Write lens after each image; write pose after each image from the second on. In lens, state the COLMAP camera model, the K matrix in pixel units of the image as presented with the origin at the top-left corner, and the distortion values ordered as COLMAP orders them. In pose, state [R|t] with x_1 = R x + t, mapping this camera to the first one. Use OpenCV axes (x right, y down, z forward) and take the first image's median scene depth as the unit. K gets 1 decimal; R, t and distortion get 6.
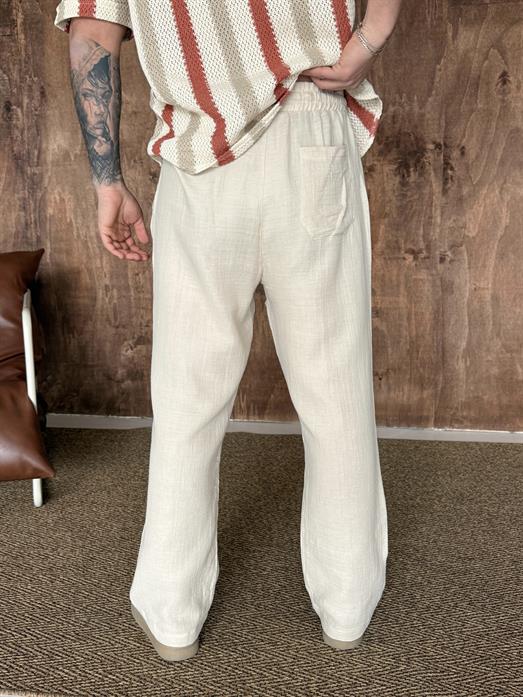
lens RADIAL K [[691.0, 0, 259.1], [0, 691.0, 351.6], [0, 0, 1]] dist [0.016203, 0.000000]
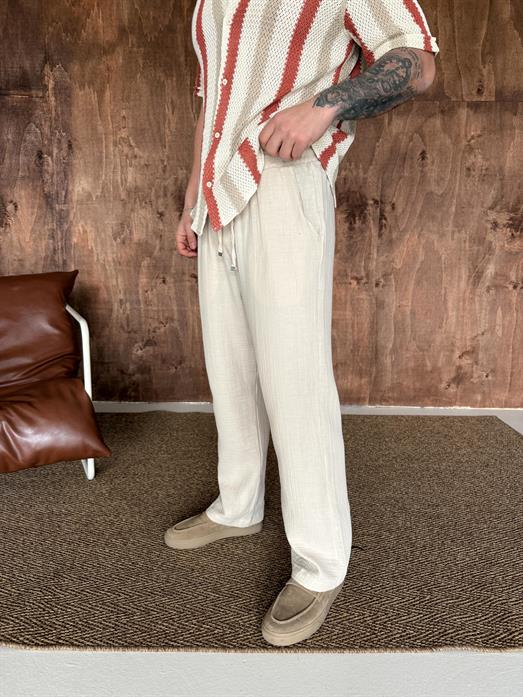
lens RADIAL K [[486.2, 0, 259.9], [0, 486.2, 353.9], [0, 0, 1]] dist [0.008858, -0.016563]
pose [[0.986403, -0.005690, 0.164247, -0.134321], [0.003080, 0.999865, 0.016140, -0.011069], [-0.164317, -0.015415, 0.986287, 0.080351]]
